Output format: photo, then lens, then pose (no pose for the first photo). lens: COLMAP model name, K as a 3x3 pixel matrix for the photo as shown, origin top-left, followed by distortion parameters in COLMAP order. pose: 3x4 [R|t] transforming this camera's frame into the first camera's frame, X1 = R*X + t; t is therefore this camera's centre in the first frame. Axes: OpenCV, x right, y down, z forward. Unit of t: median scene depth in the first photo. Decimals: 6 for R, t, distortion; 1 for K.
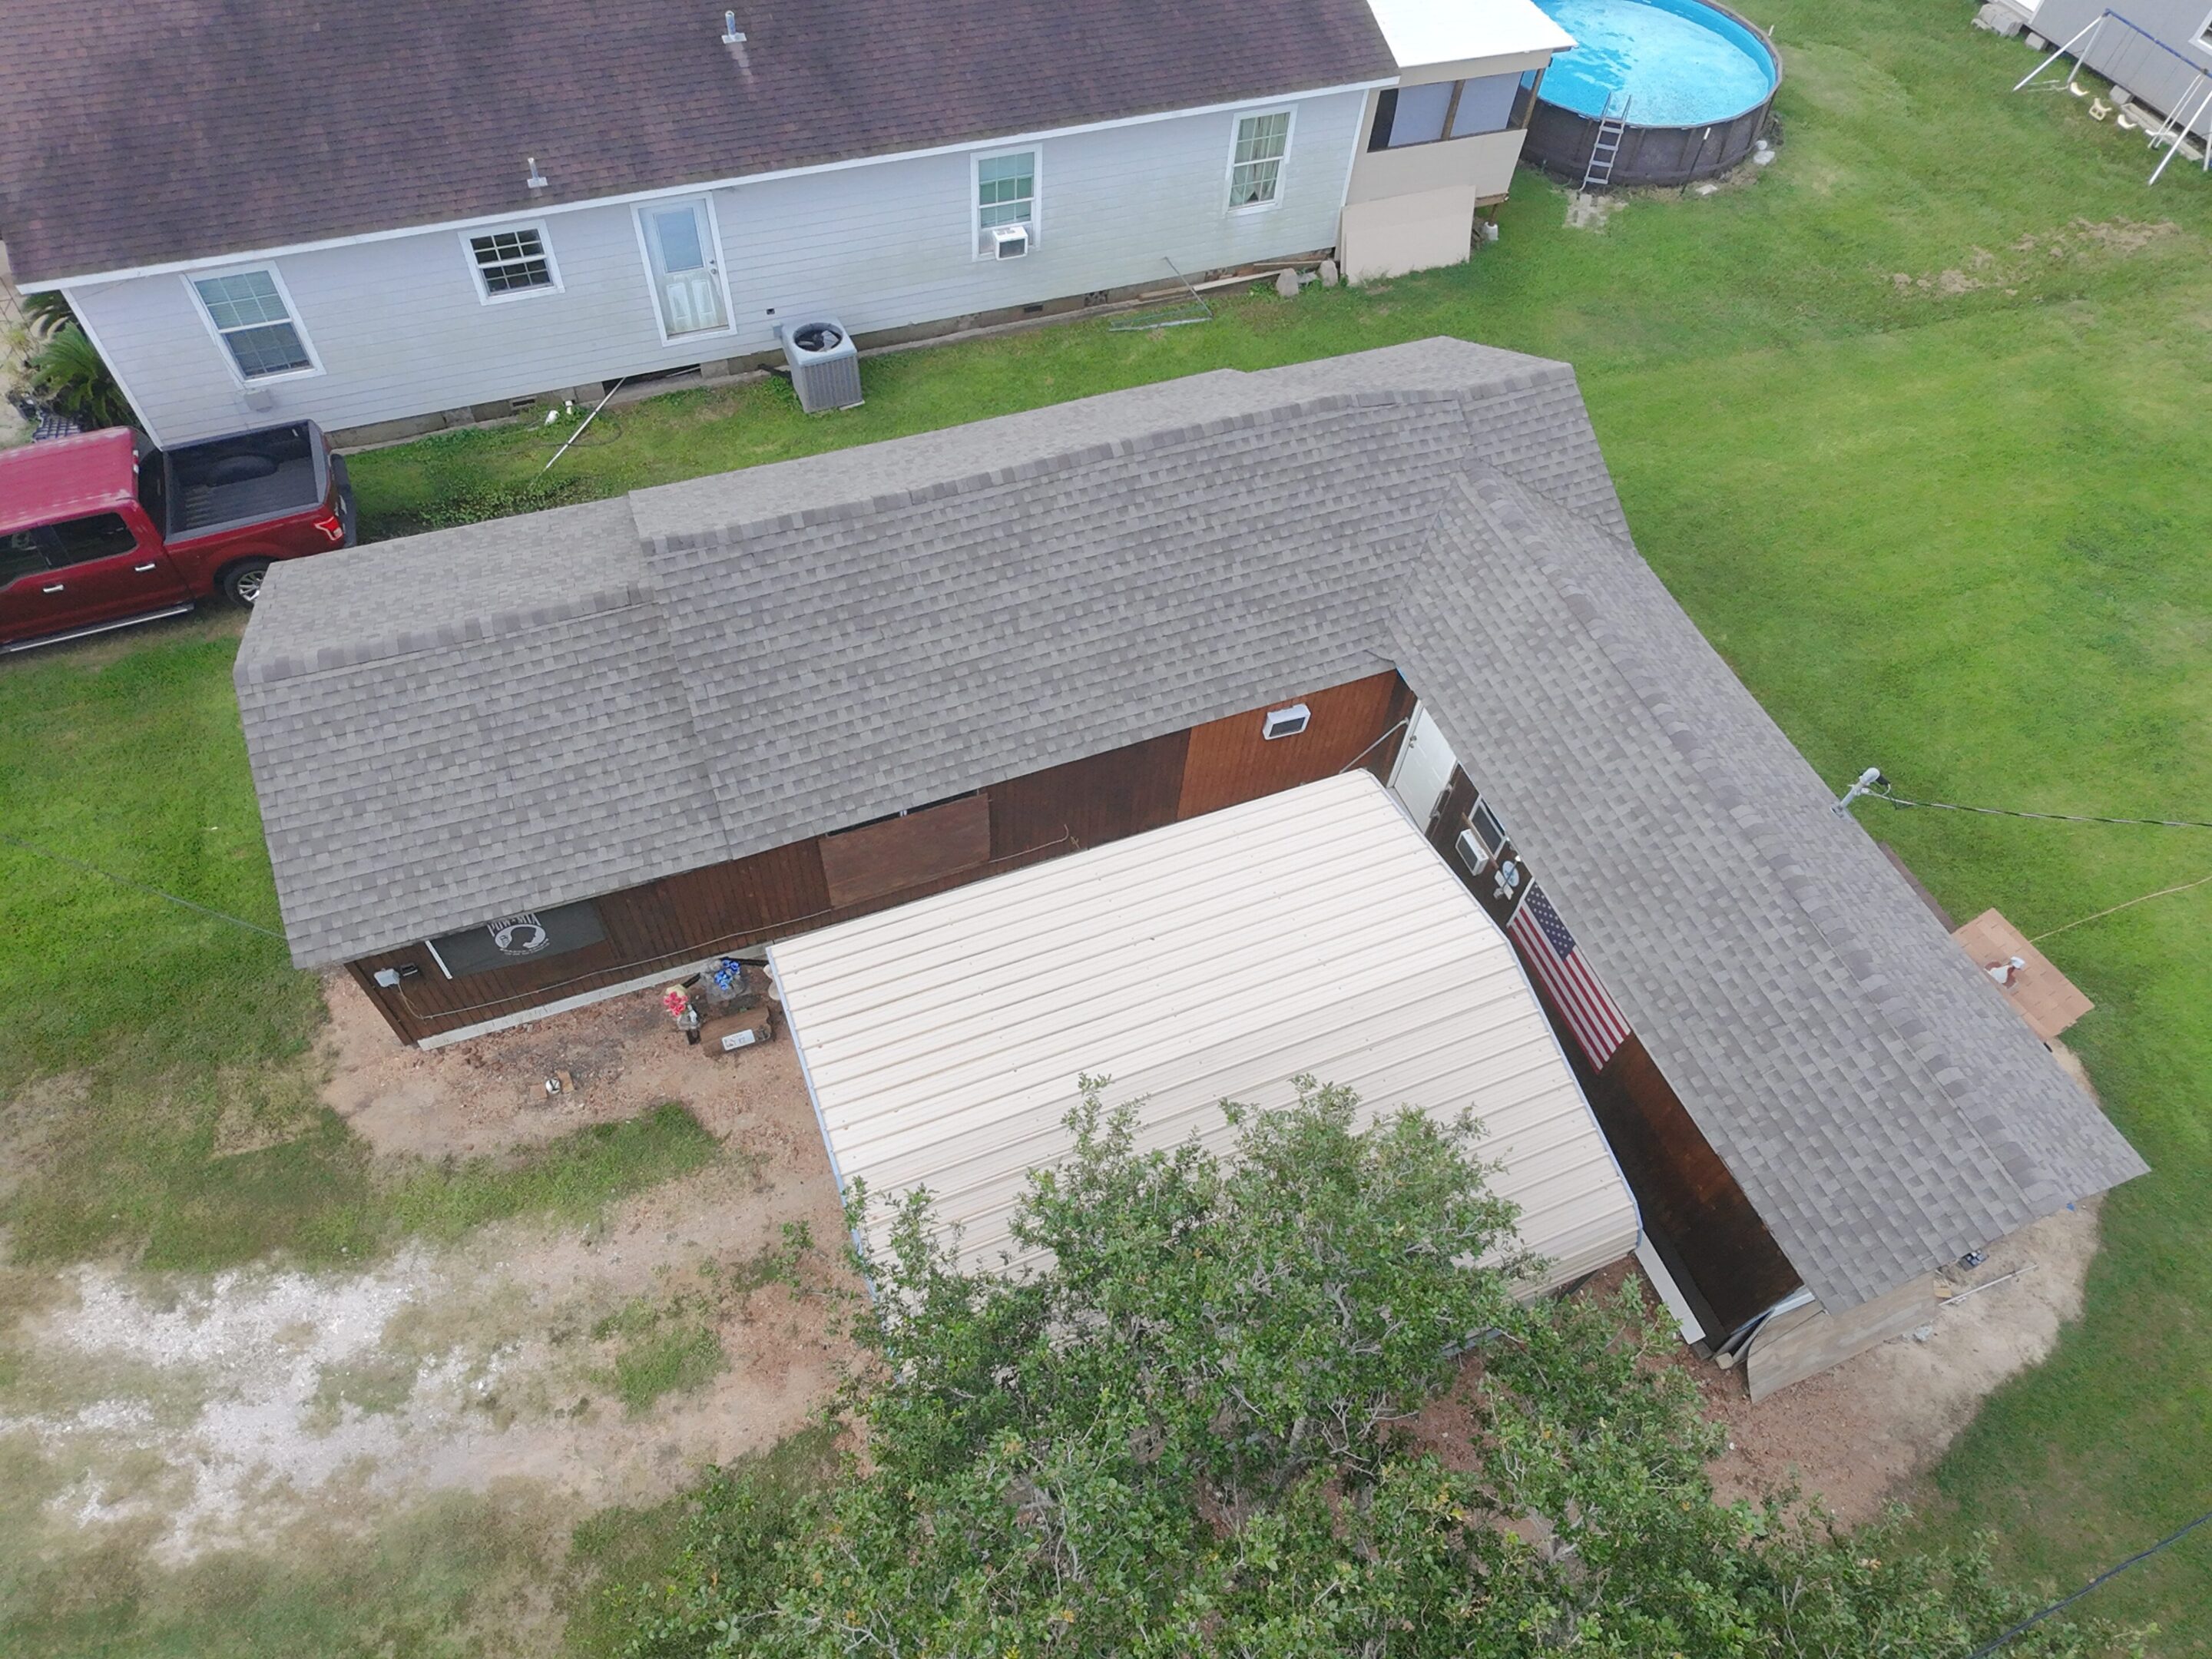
lens RADIAL K [[1412.8, 0, 1111.9], [0, 1412.8, 825.4], [0, 0, 1]] dist [0.003380, -0.002345]
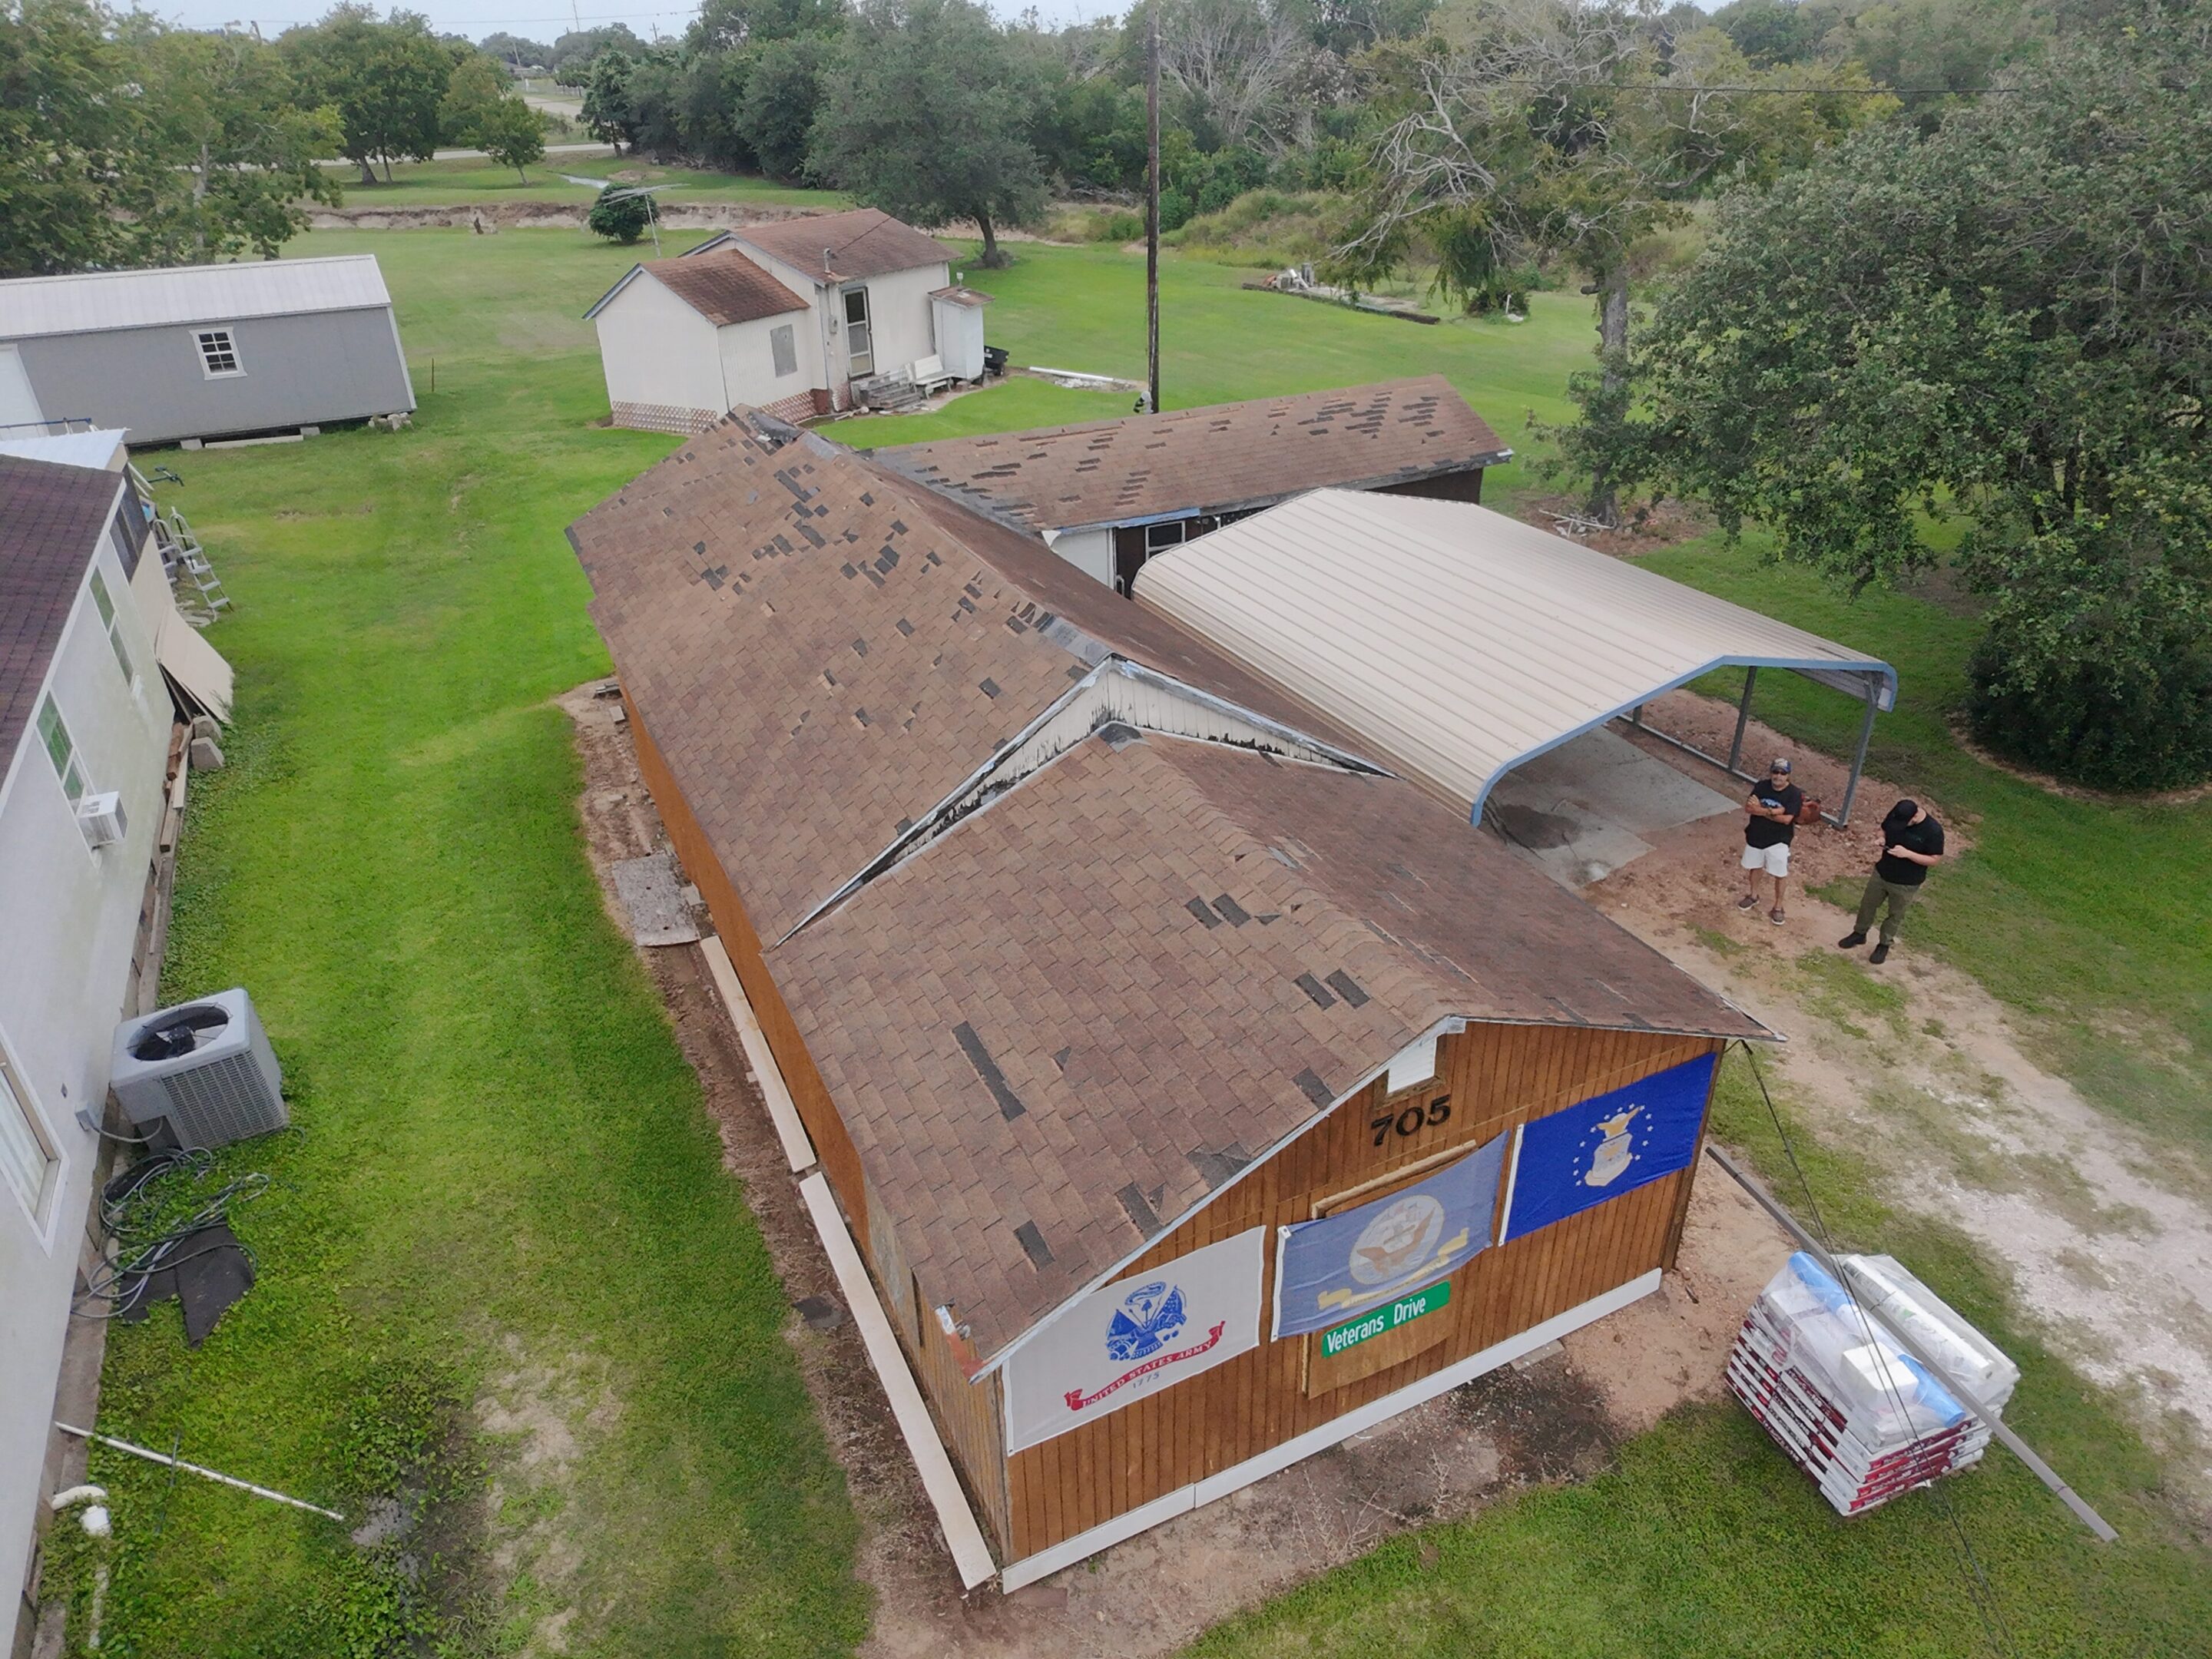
lens RADIAL K [[1412.8, 0, 1111.7], [0, 1412.8, 820.6], [0, 0, 1]] dist [0.003380, -0.002345]
pose [[-0.092659, -0.531759, 0.841812, -0.869918], [0.819208, 0.439846, 0.368015, -0.379208], [-0.565962, 0.723718, 0.394865, 0.687069]]
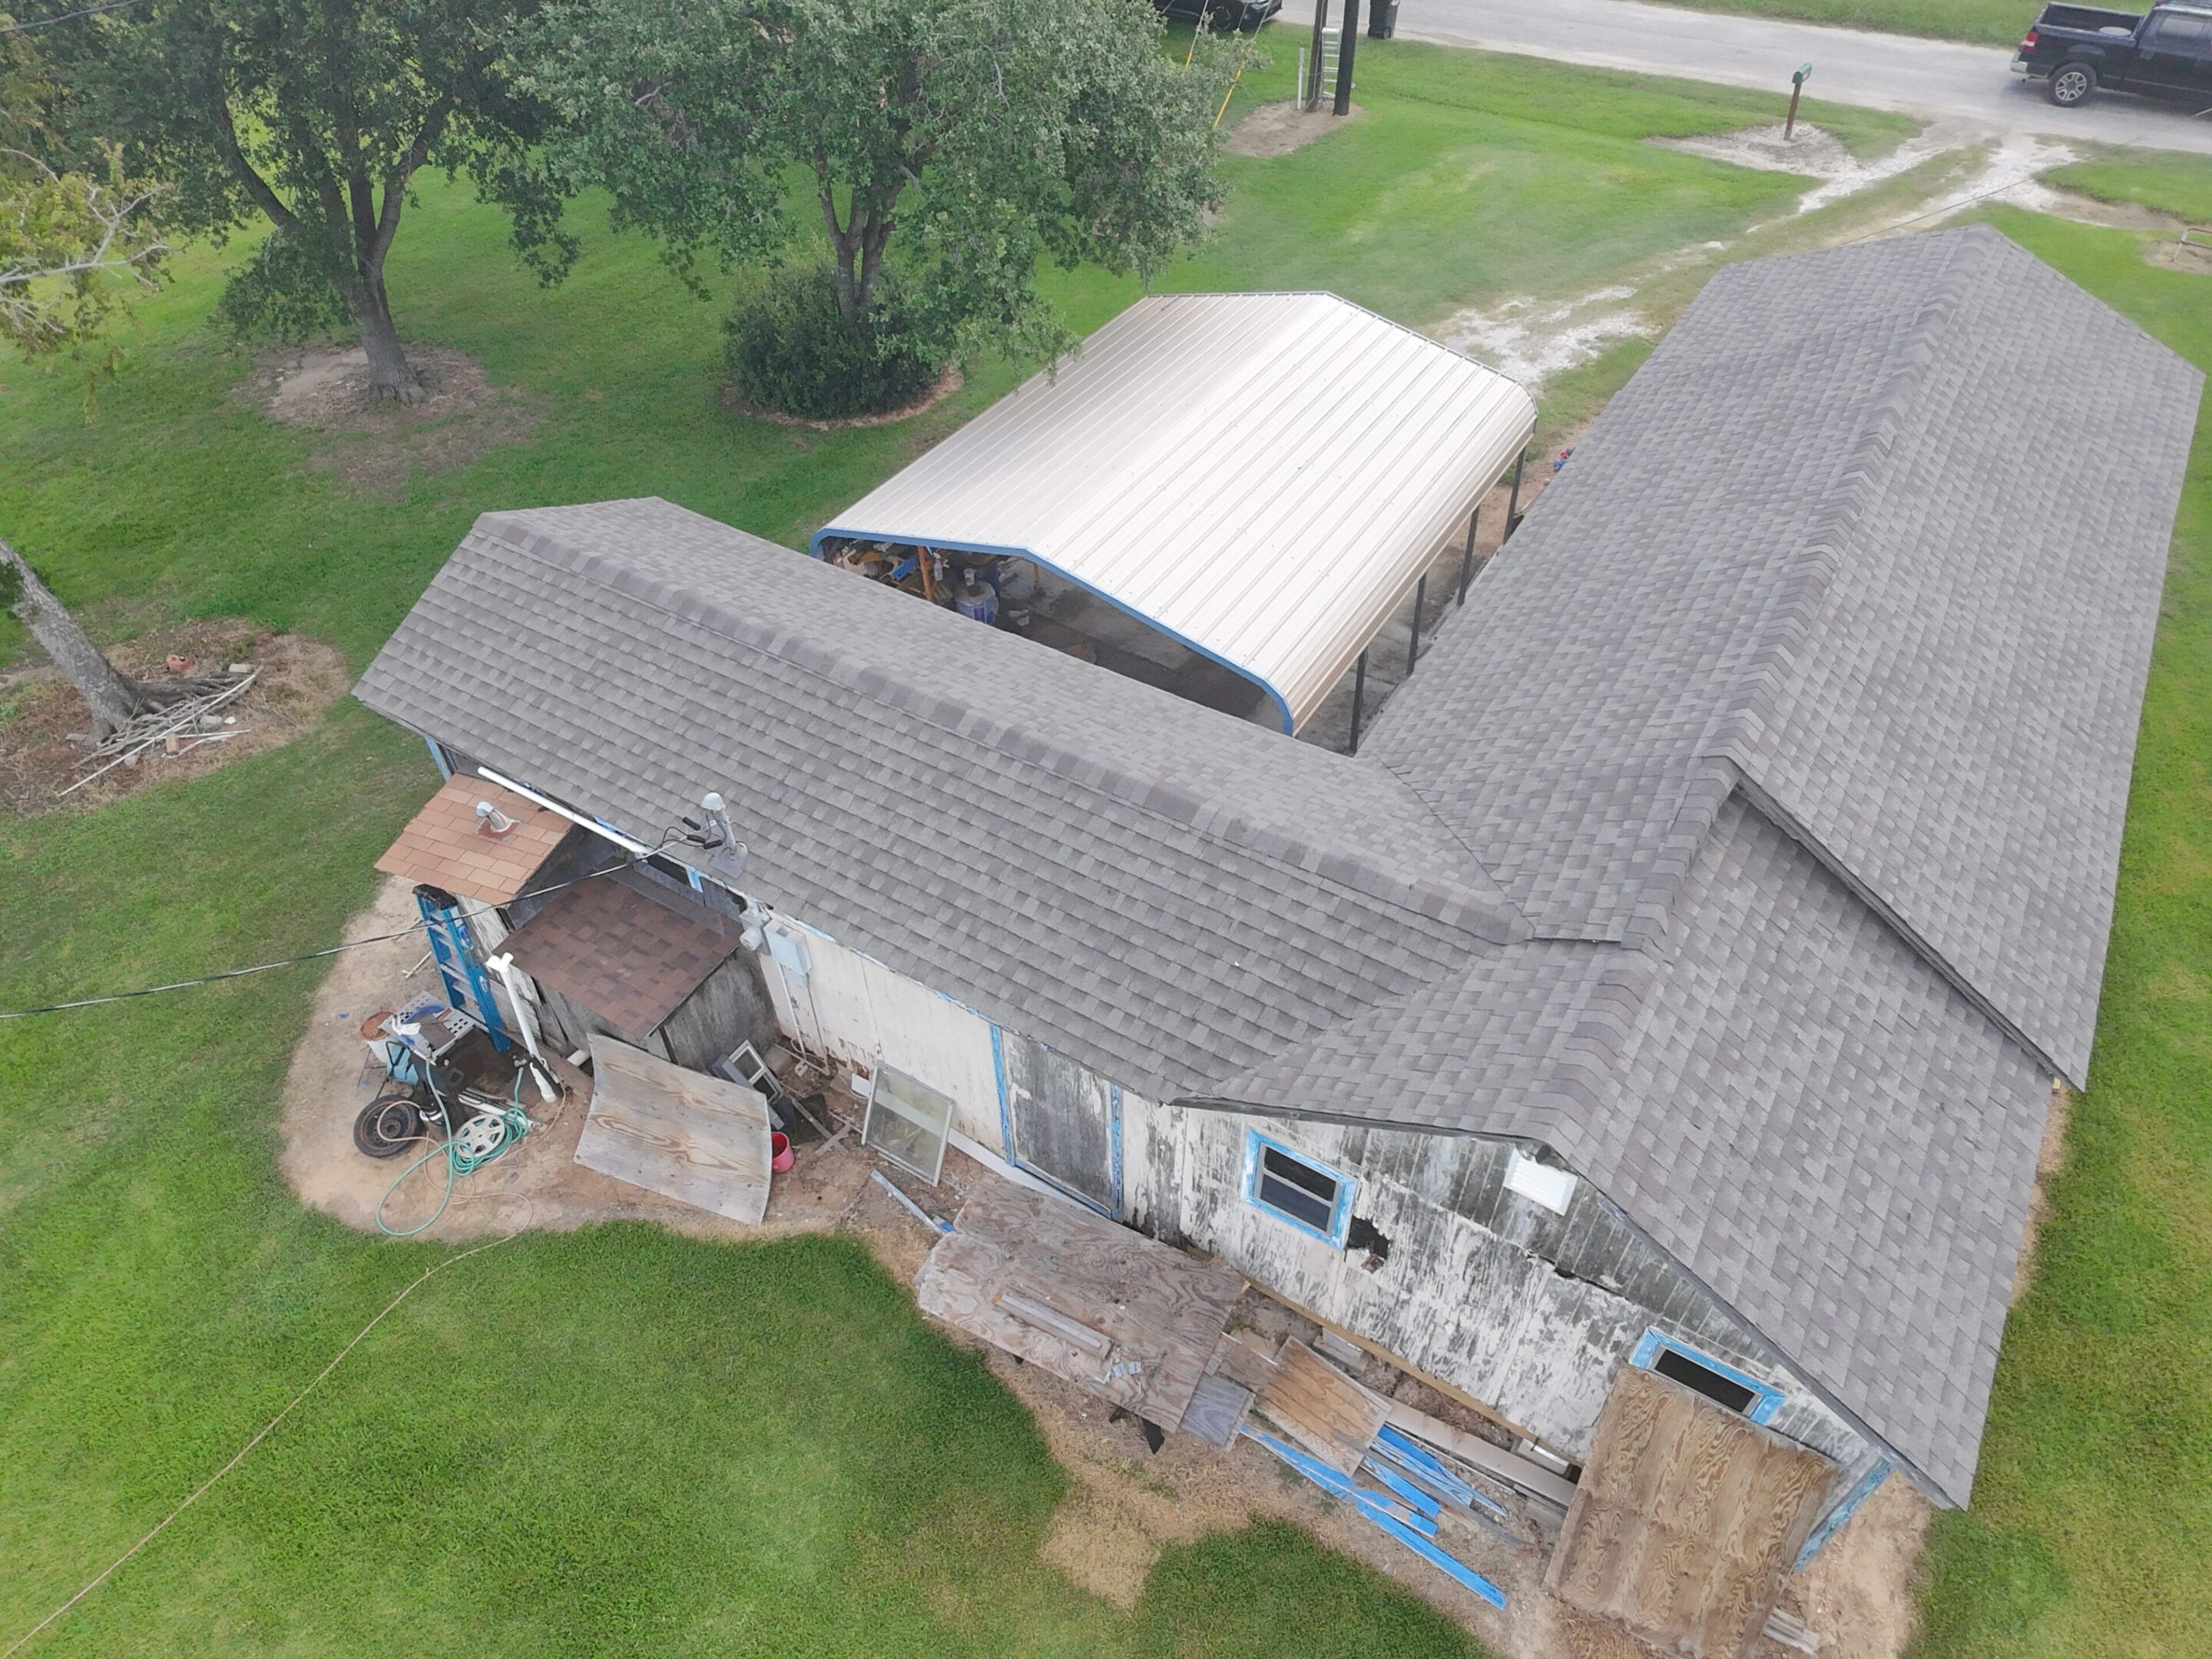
lens RADIAL K [[1412.8, 0, 1108.1], [0, 1412.8, 826.7], [0, 0, 1]] dist [0.003380, -0.002345]
pose [[-0.804501, 0.375674, -0.460051, 0.643193], [-0.506188, -0.028445, 0.861954, -0.677159], [0.310728, 0.926315, 0.213046, 0.839190]]
